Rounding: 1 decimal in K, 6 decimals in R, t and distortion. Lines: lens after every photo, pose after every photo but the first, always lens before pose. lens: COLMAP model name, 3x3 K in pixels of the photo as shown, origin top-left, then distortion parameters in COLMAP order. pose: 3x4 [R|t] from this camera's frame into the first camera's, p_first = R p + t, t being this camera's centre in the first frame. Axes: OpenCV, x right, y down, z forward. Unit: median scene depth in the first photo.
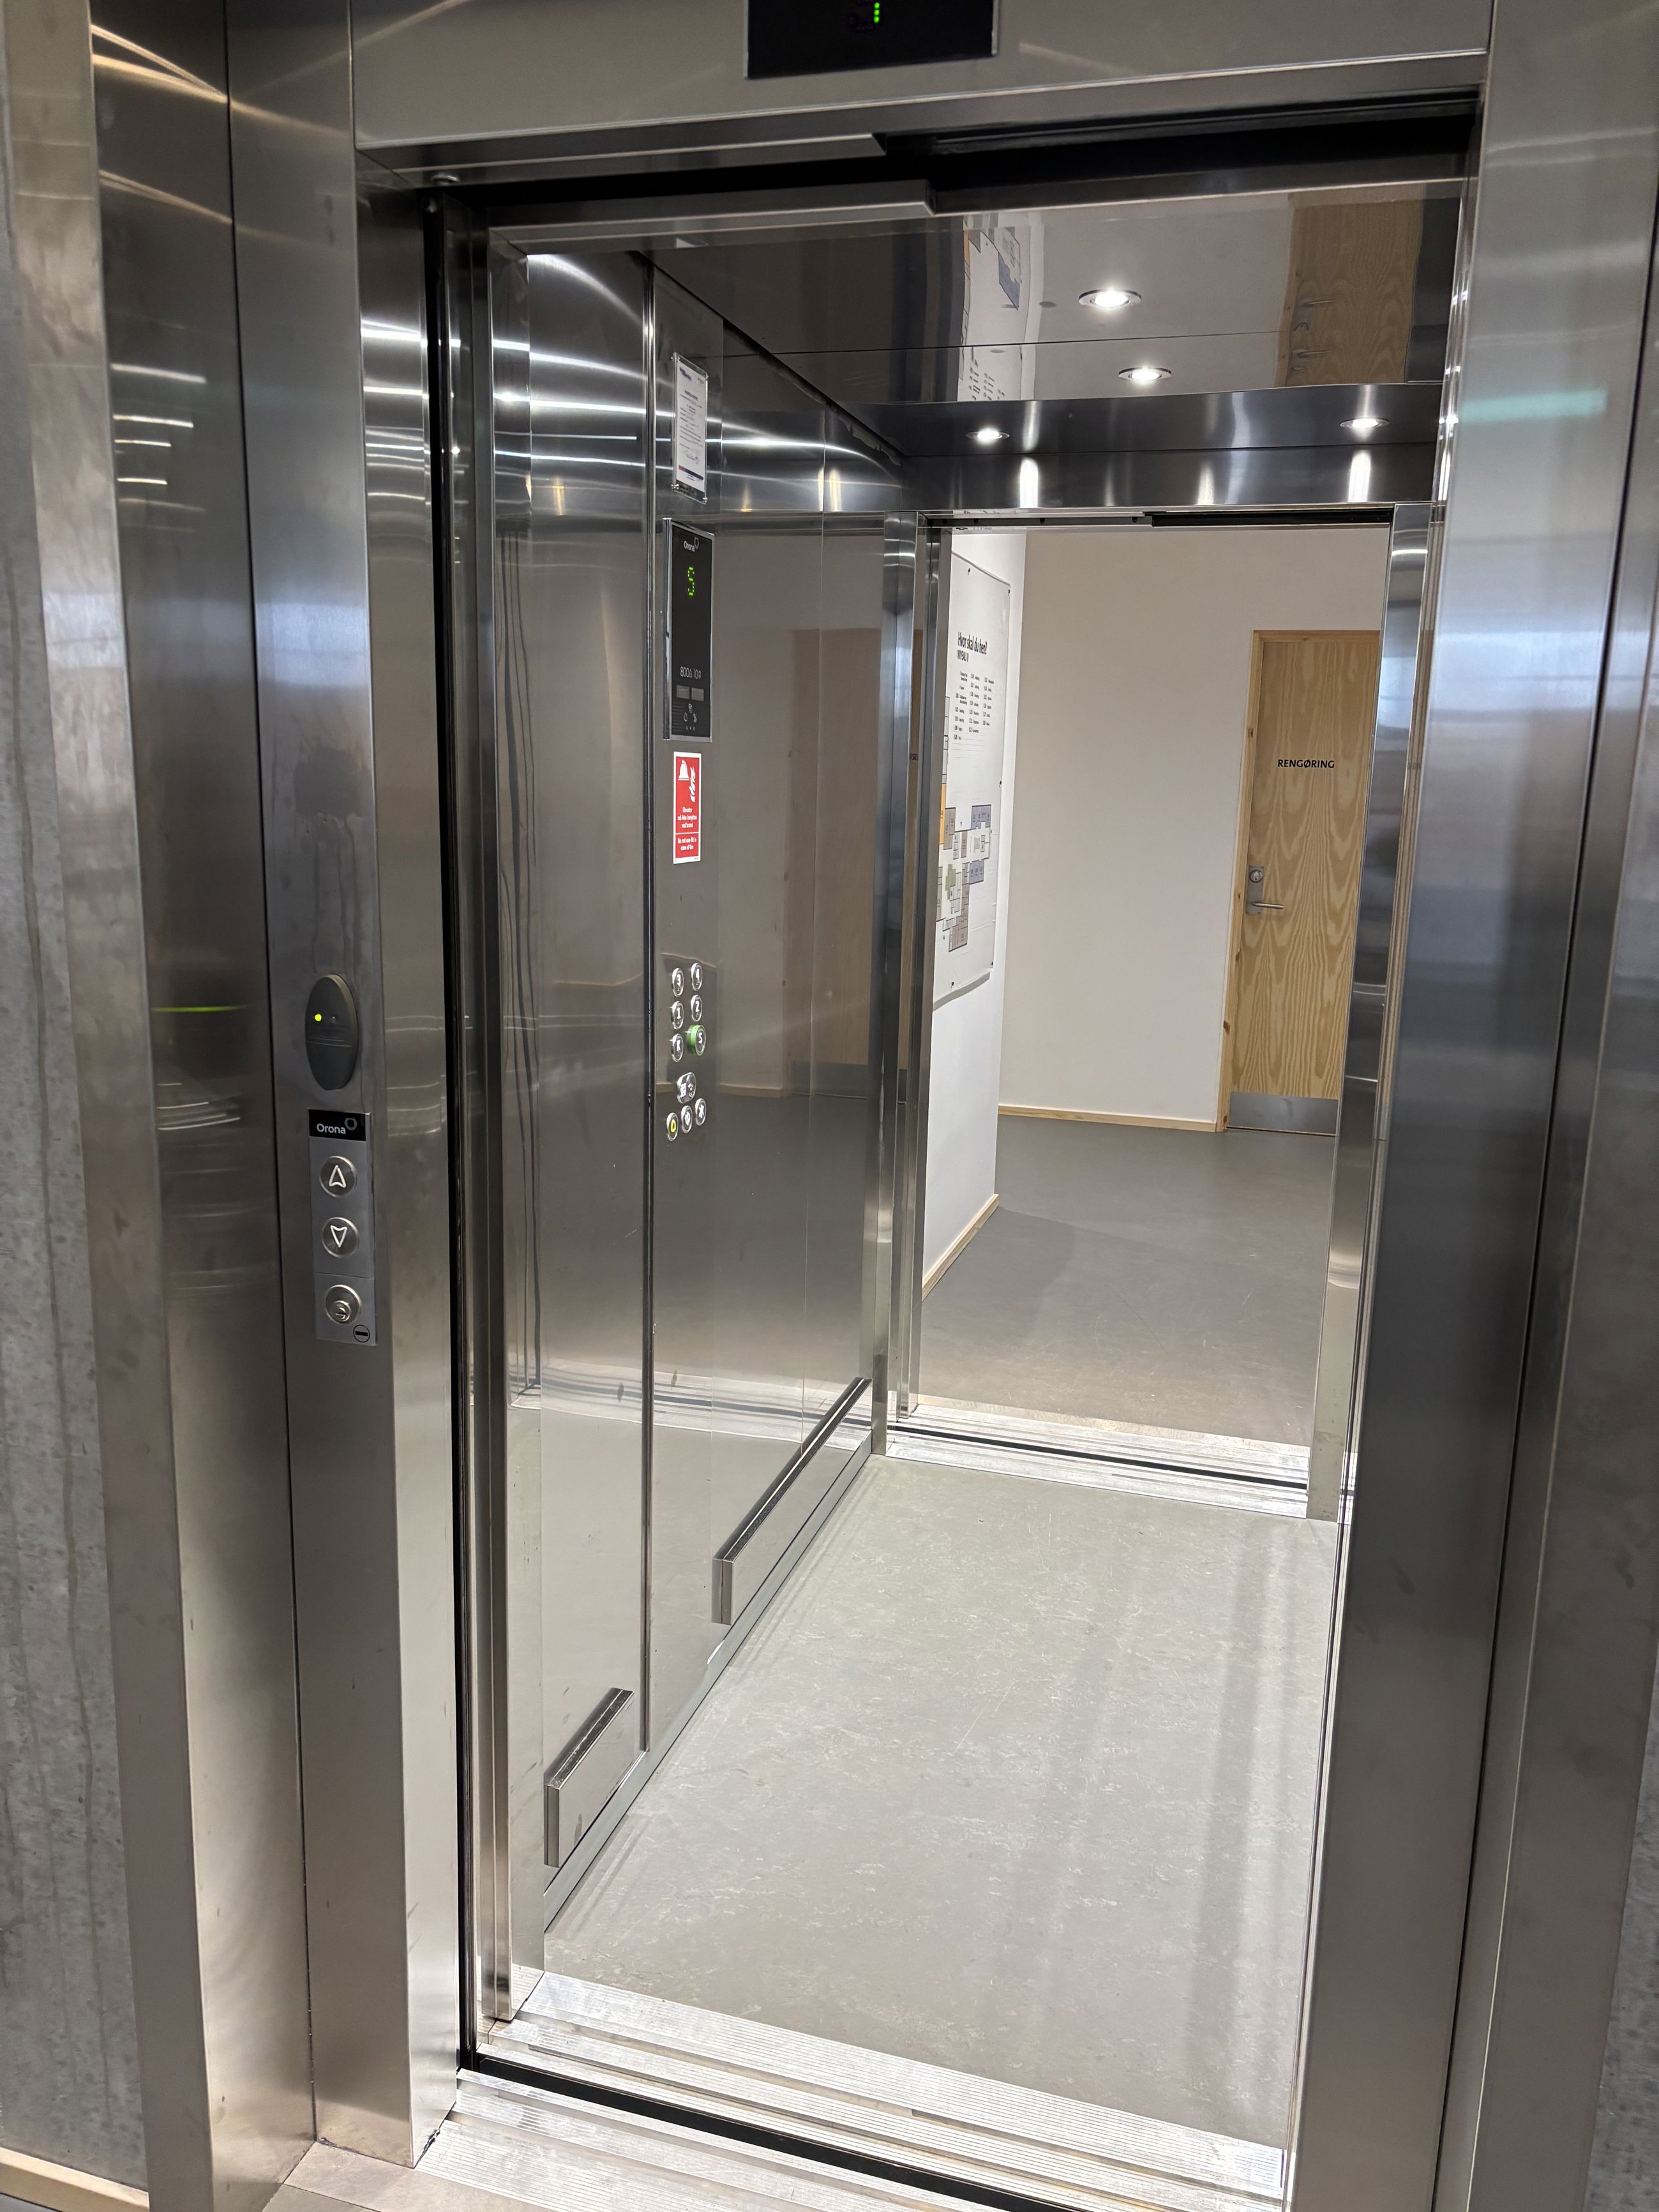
lens RADIAL K [[1668.9, 0, 827.0], [0, 1668.9, 1103.3], [0, 0, 1]] dist [0.012145, -0.020510]
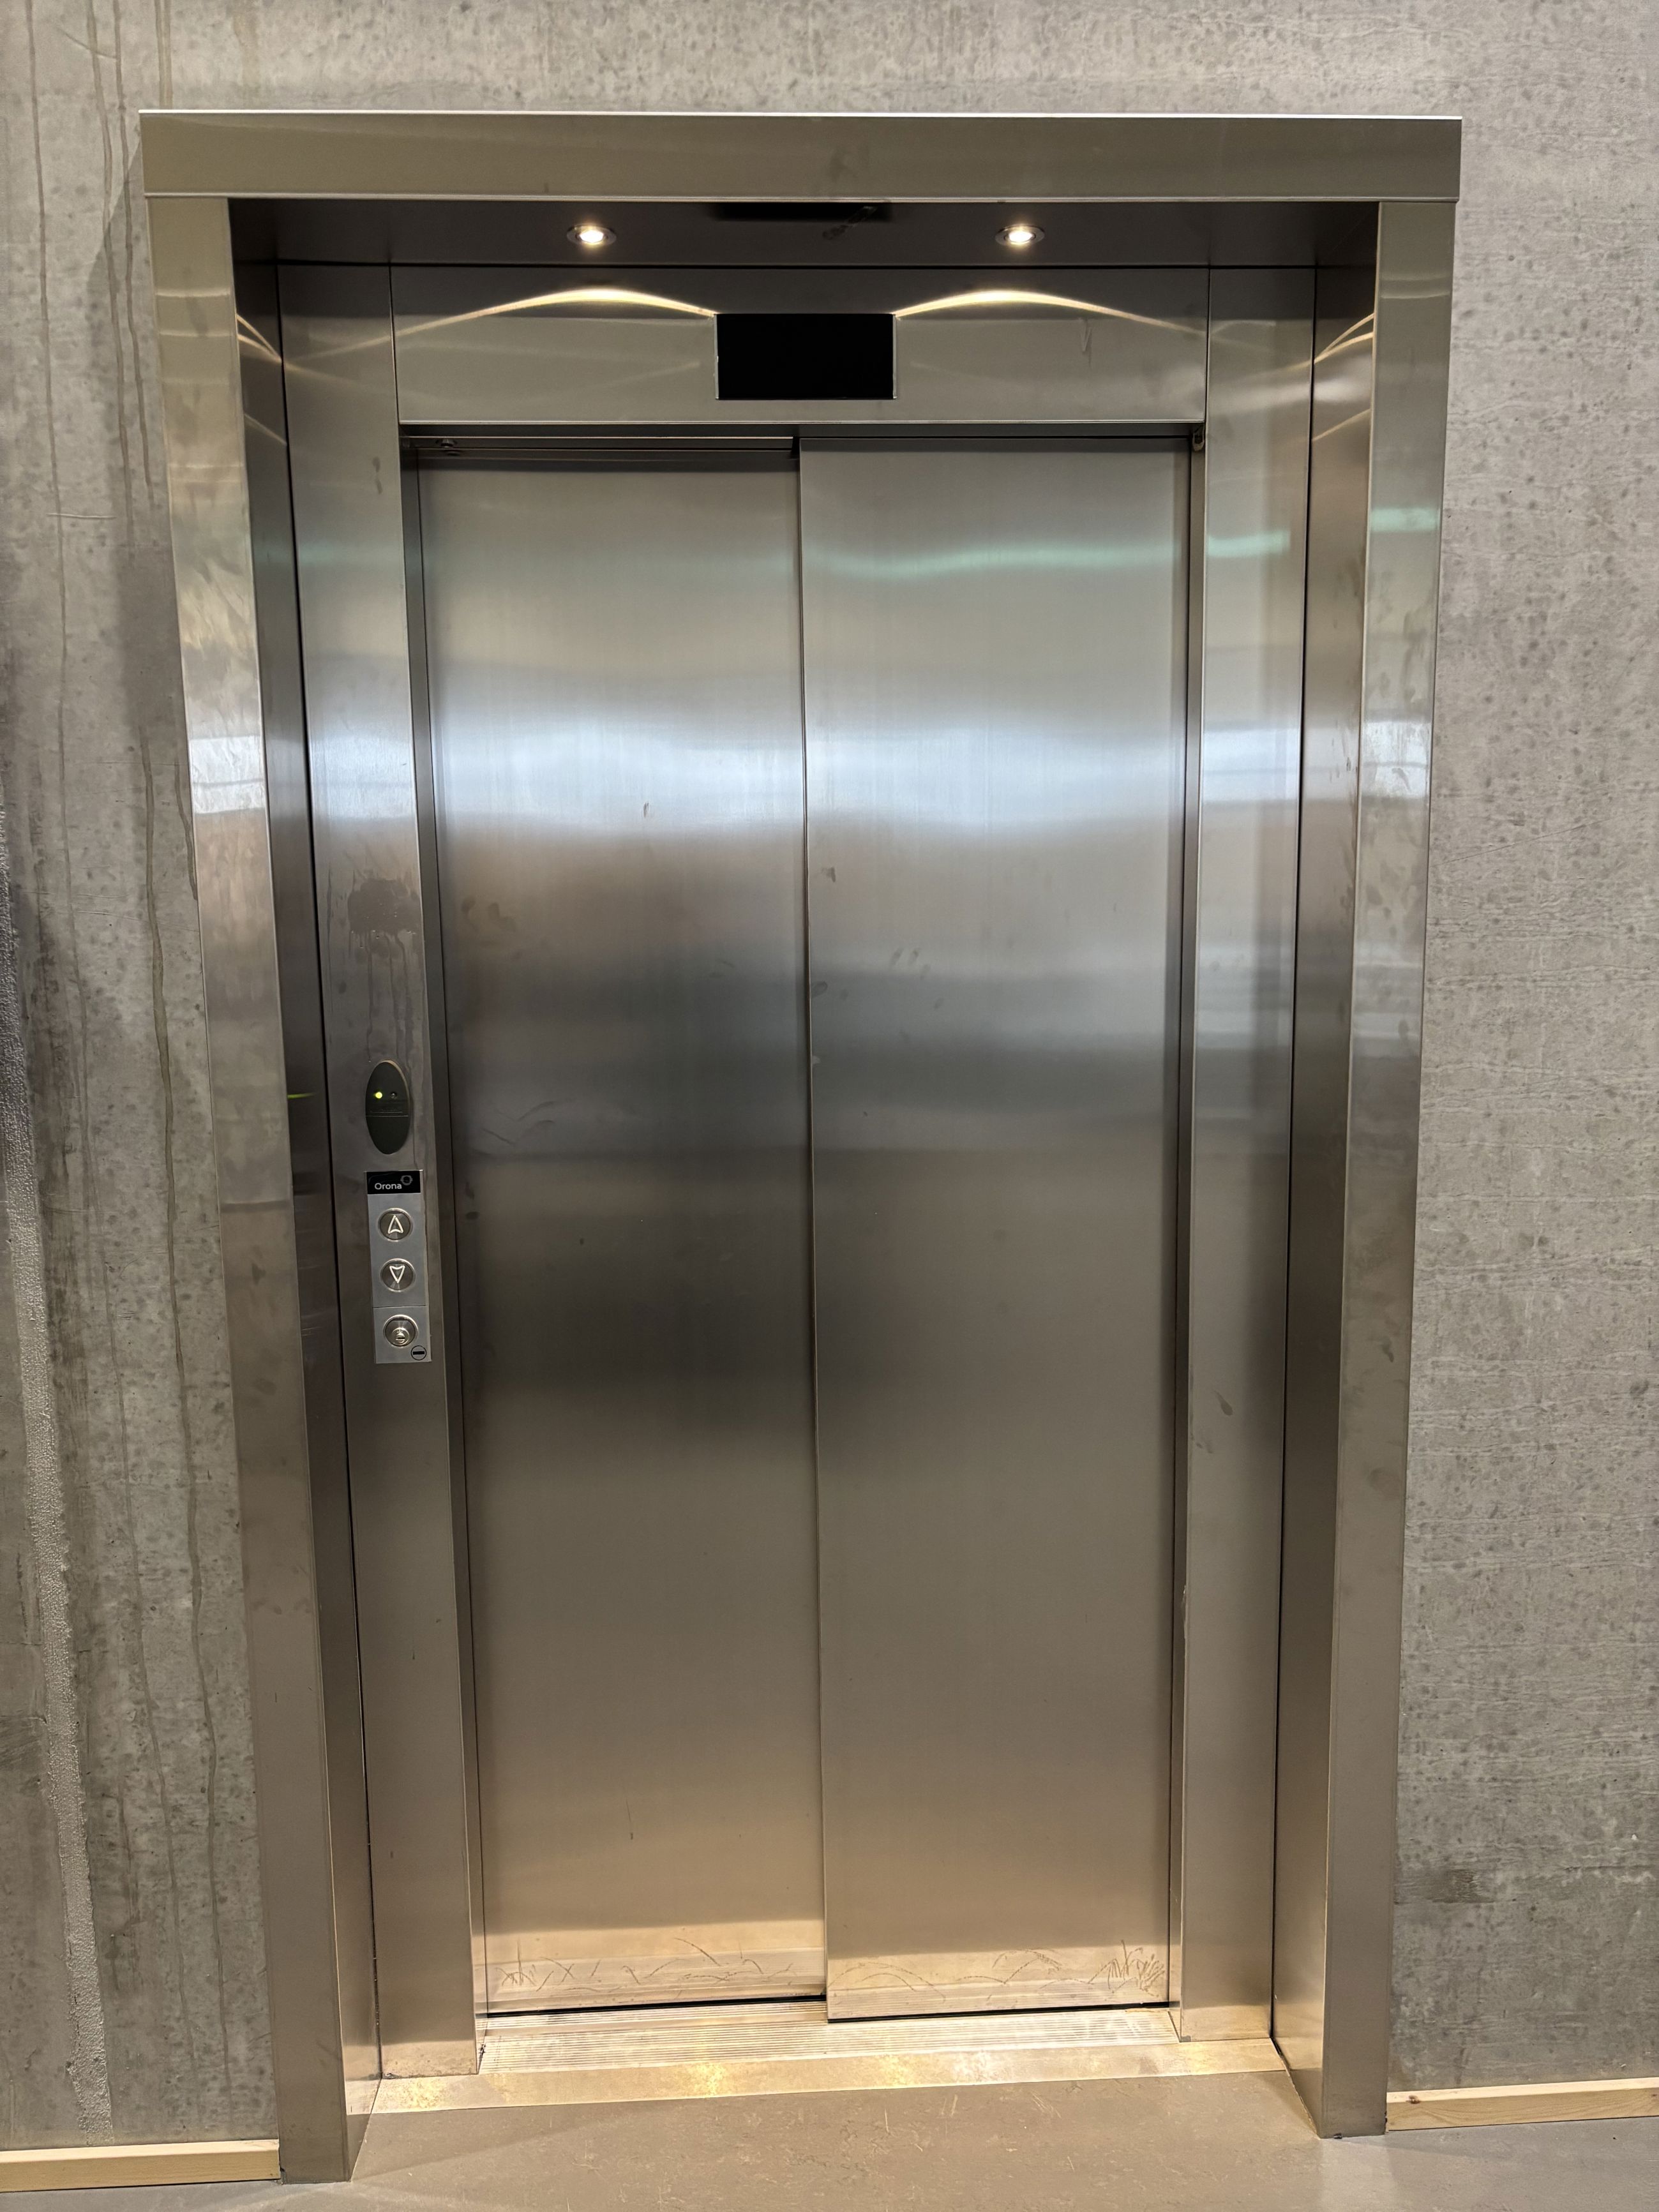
lens RADIAL K [[1668.9, 0, 831.4], [0, 1668.9, 1105.7], [0, 0, 1]] dist [0.012145, -0.020510]
pose [[0.942548, -0.082986, 0.323599, -0.386143], [0.101104, 0.994089, -0.039556, 0.038423], [-0.318404, 0.070000, 0.945367, -0.269713]]
